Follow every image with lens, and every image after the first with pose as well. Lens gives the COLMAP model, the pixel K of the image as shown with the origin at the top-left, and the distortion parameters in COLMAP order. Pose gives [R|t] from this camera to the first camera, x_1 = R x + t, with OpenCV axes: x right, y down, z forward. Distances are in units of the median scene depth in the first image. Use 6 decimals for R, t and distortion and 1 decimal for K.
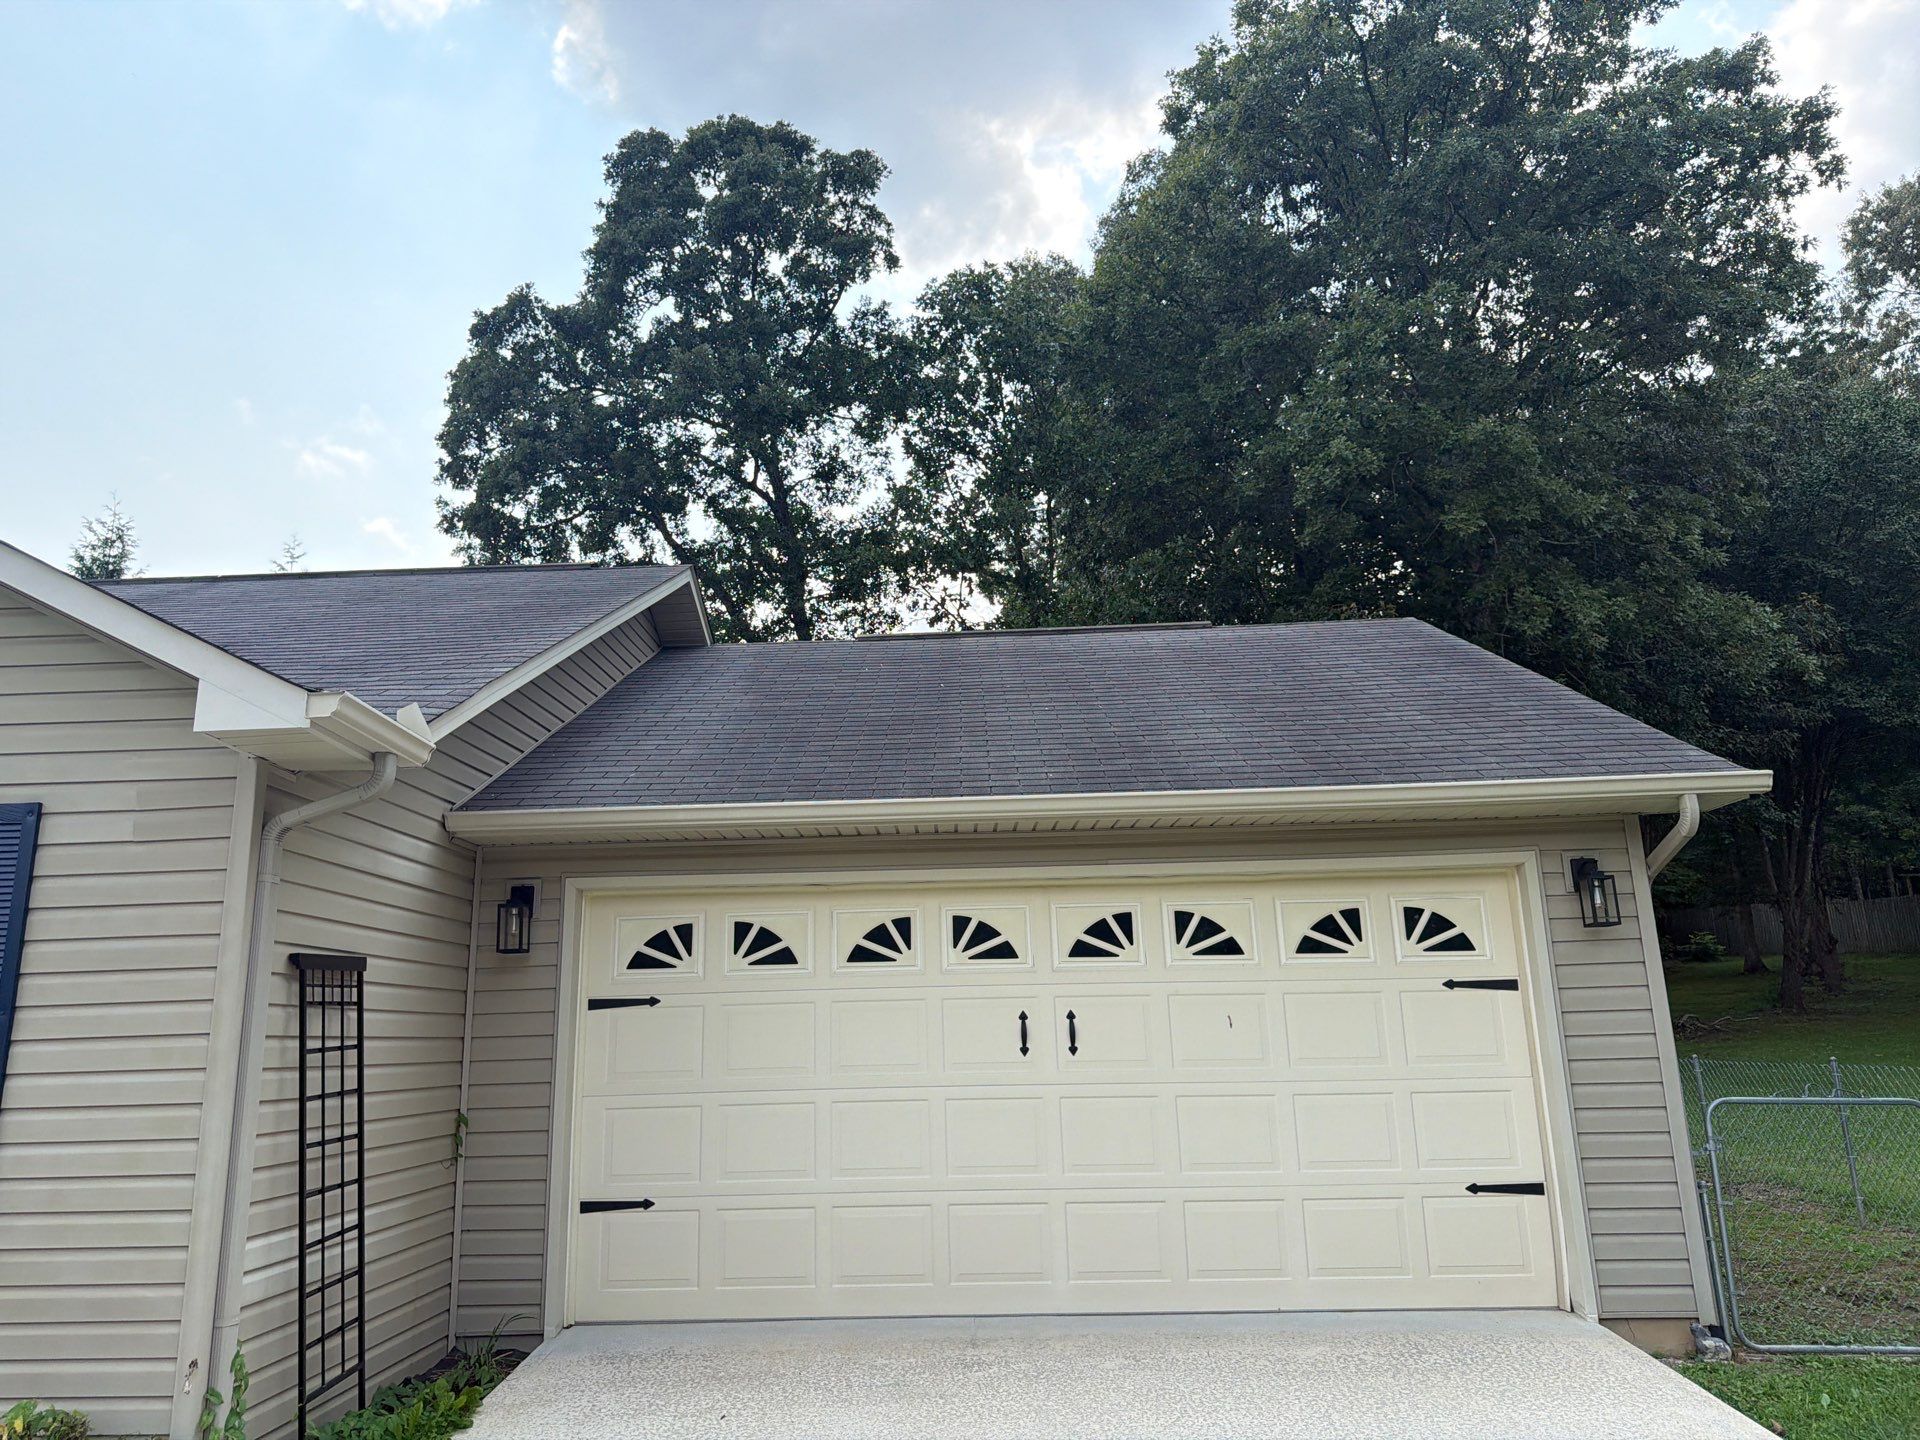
lens RADIAL K [[1370.7, 0, 928.6], [0, 1370.7, 719.6], [0, 0, 1]] dist [0.108135, -0.142539]
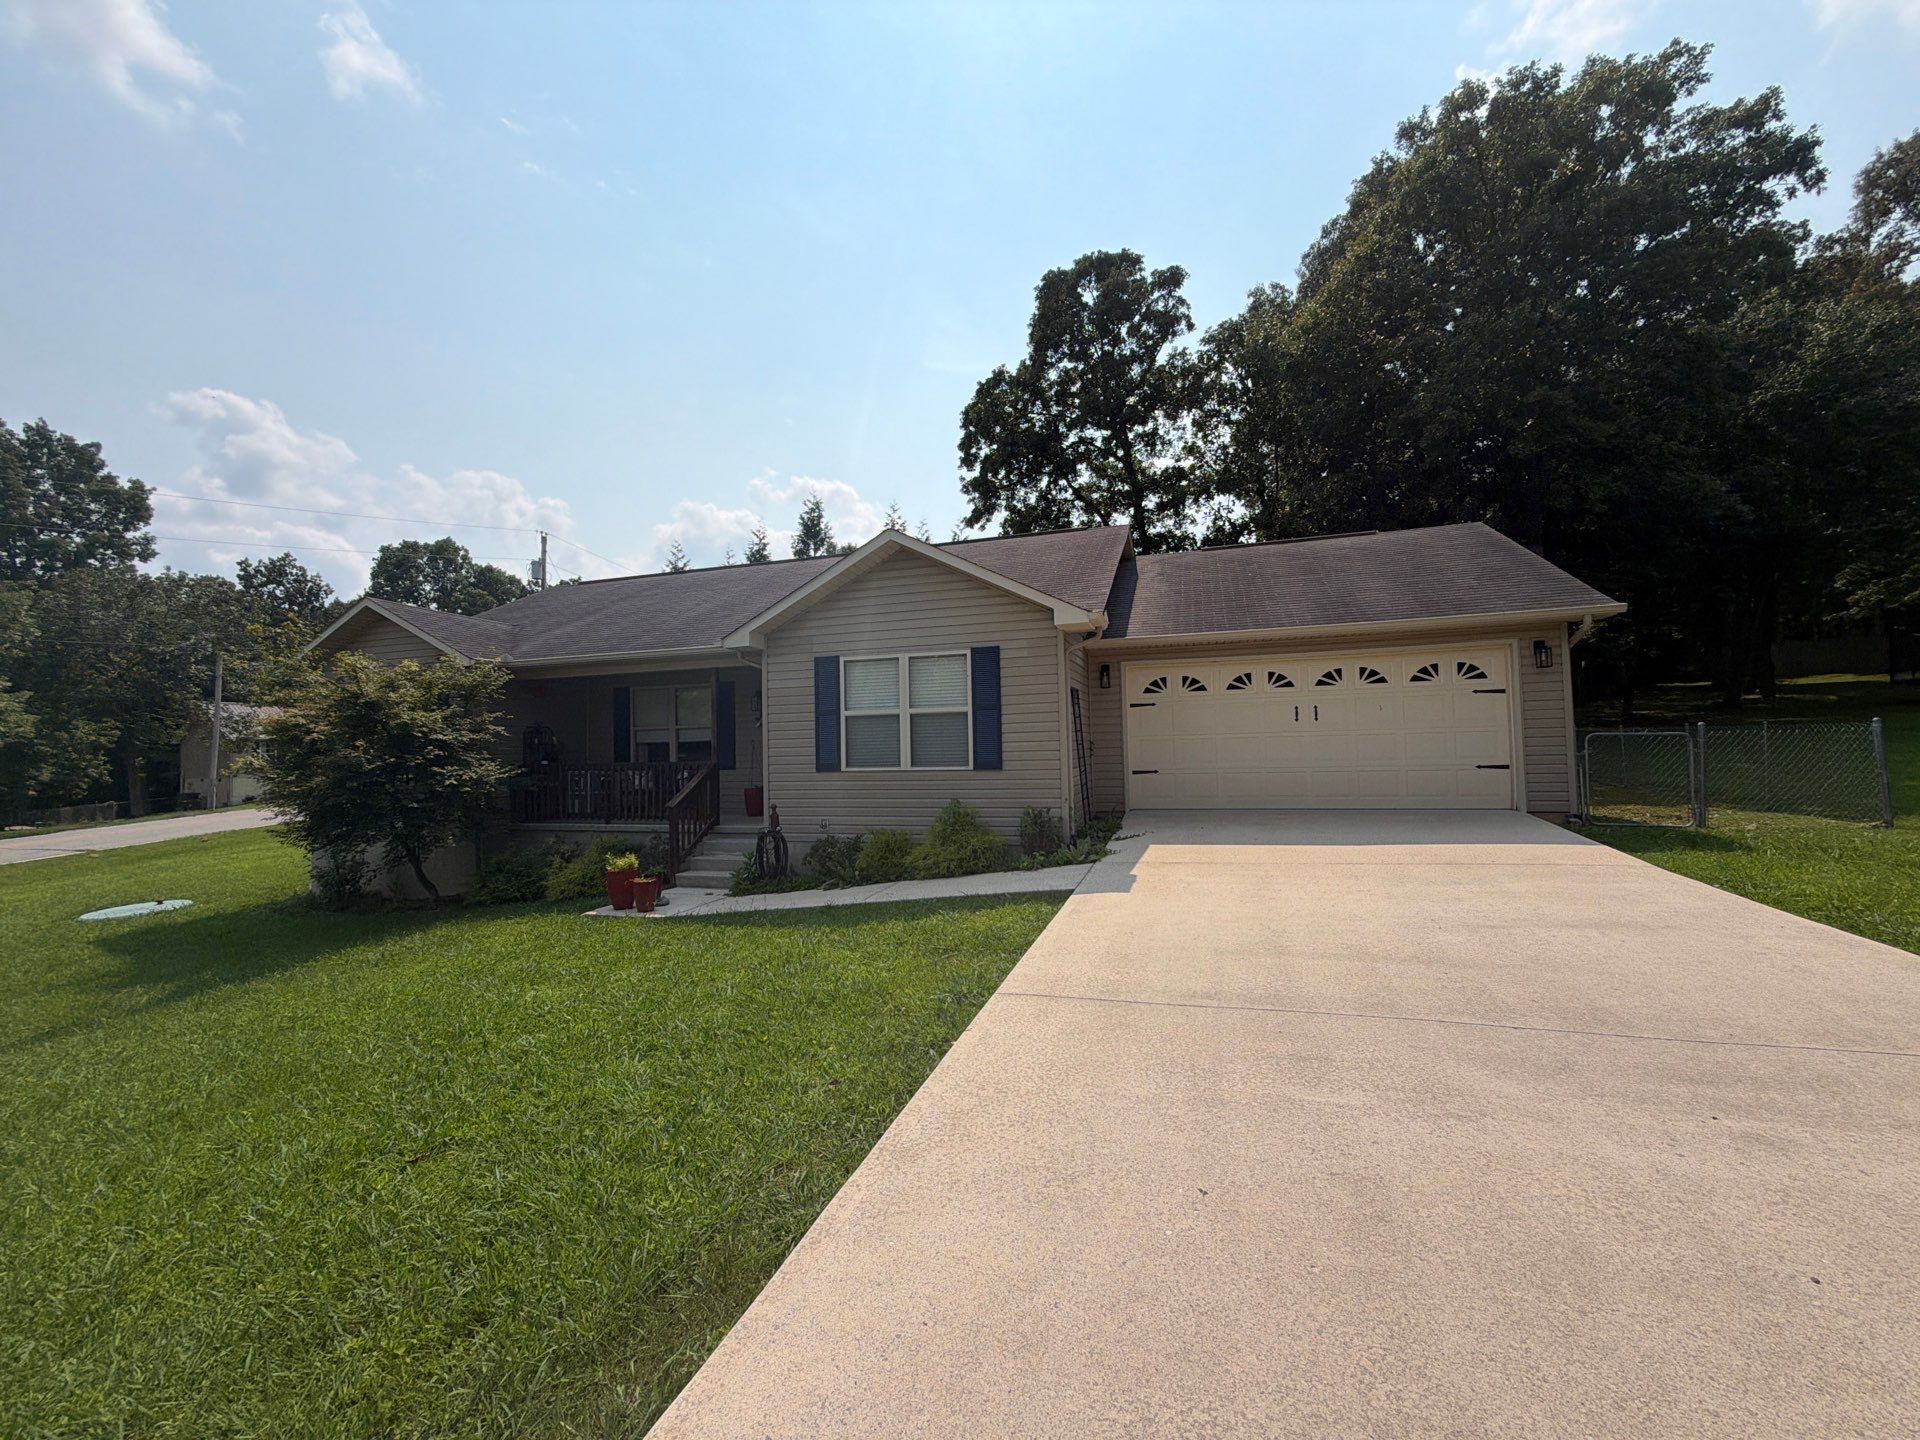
lens RADIAL K [[769.9, 0, 968.5], [0, 769.9, 724.0], [0, 0, 1]] dist [0.001737, -0.000206]
pose [[0.964784, -0.010576, -0.262831, -0.045638], [0.065070, 0.977733, 0.199512, -0.028274], [0.254869, -0.209588, 0.943989, -0.174967]]
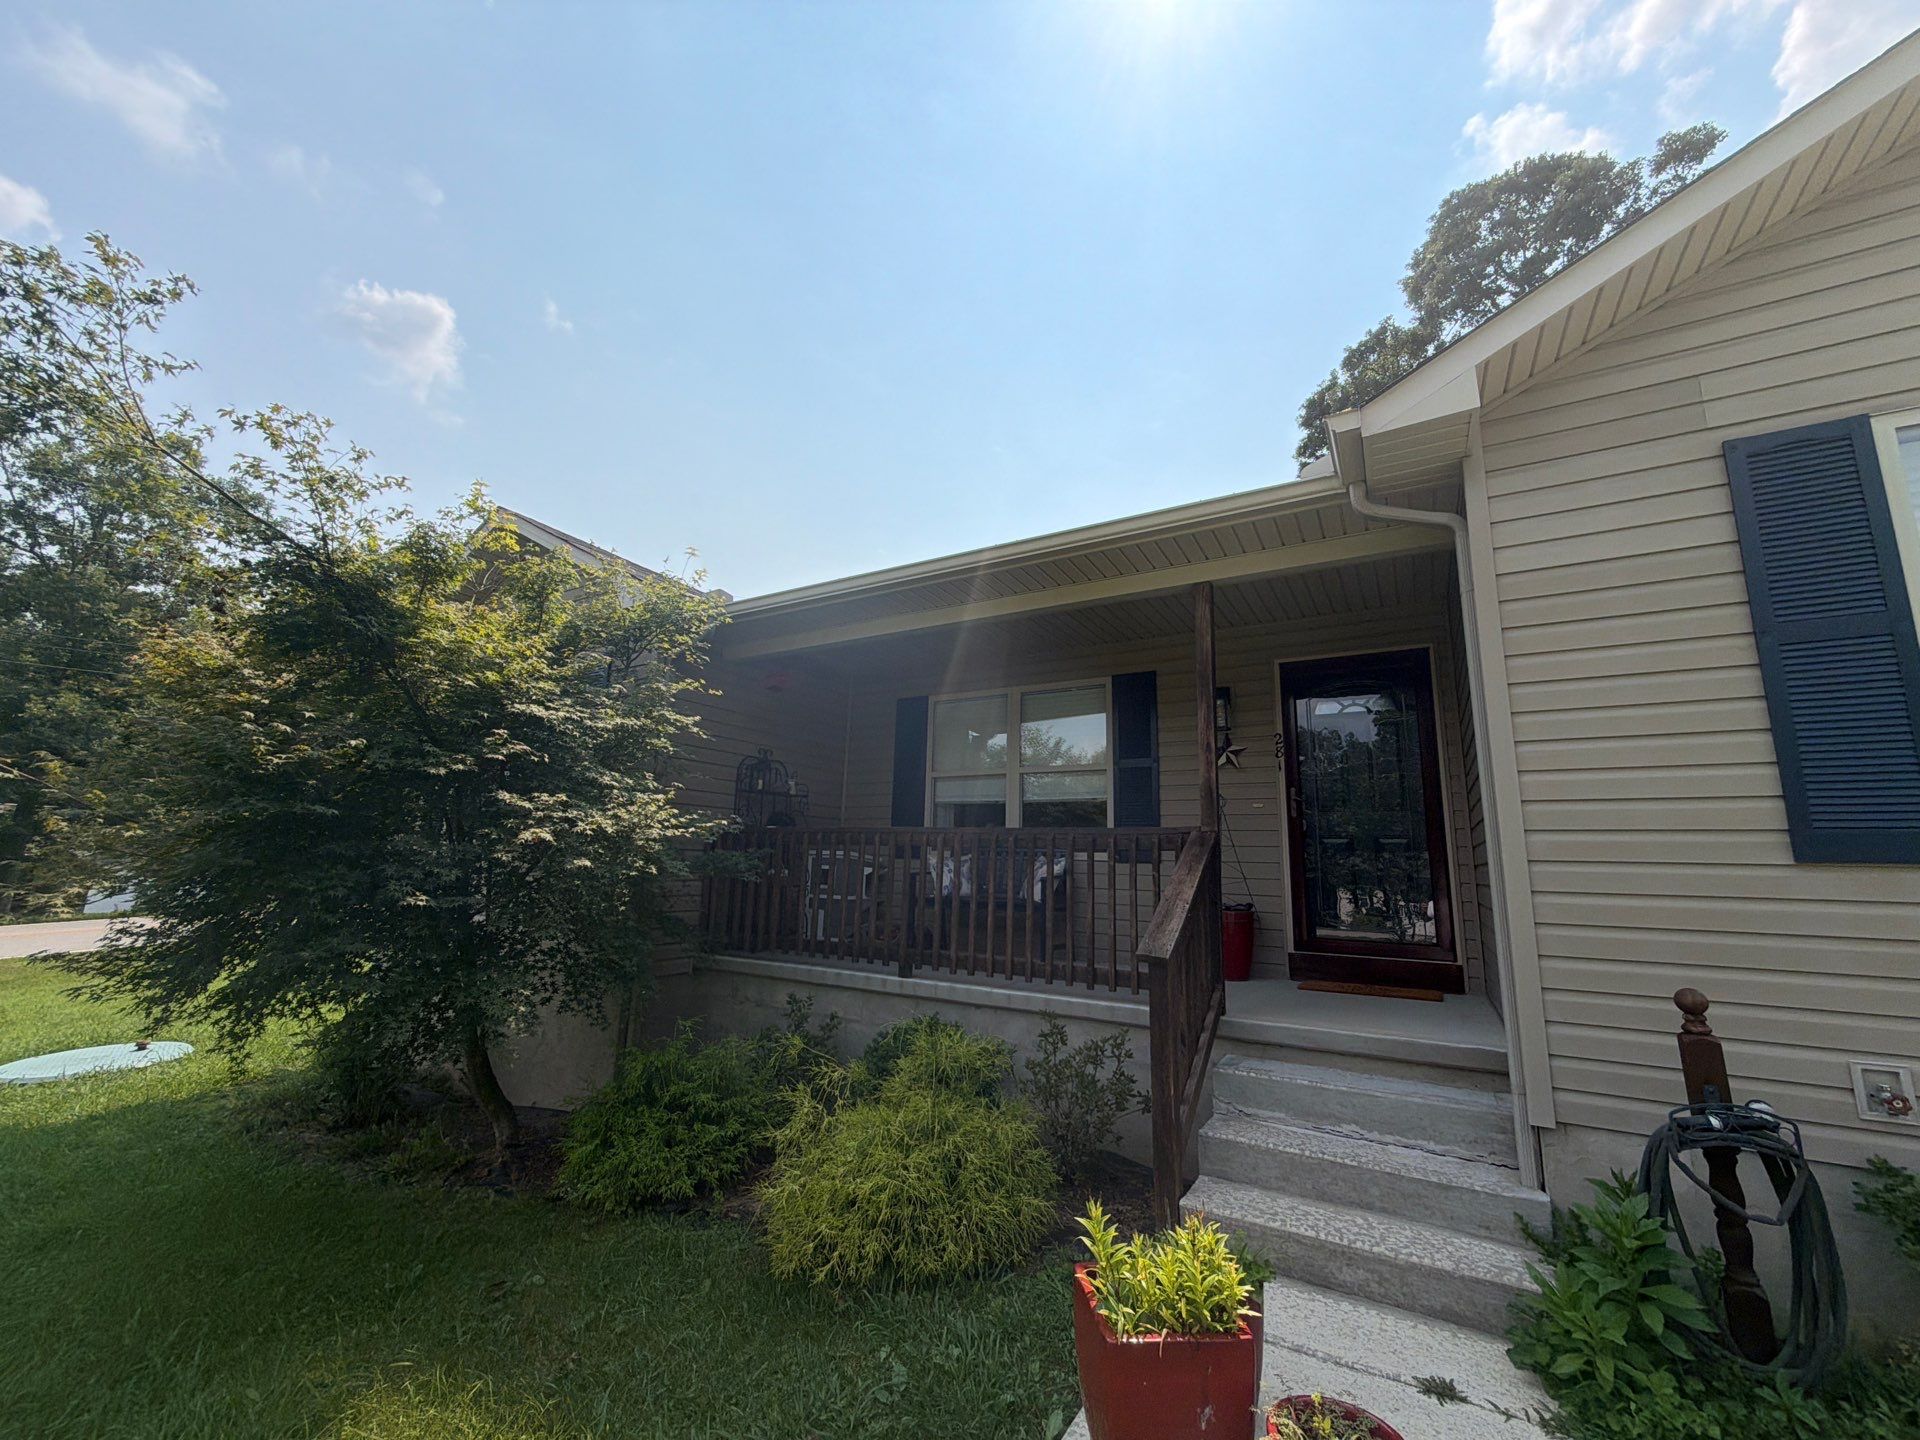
lens RADIAL K [[769.9, 0, 968.5], [0, 769.9, 724.0], [0, 0, 1]] dist [0.001737, -0.000206]
pose [[0.879639, -0.044179, -0.473586, -0.303287], [0.065757, 0.997411, 0.029093, 0.052501], [0.471074, -0.056733, 0.880267, 0.068630]]
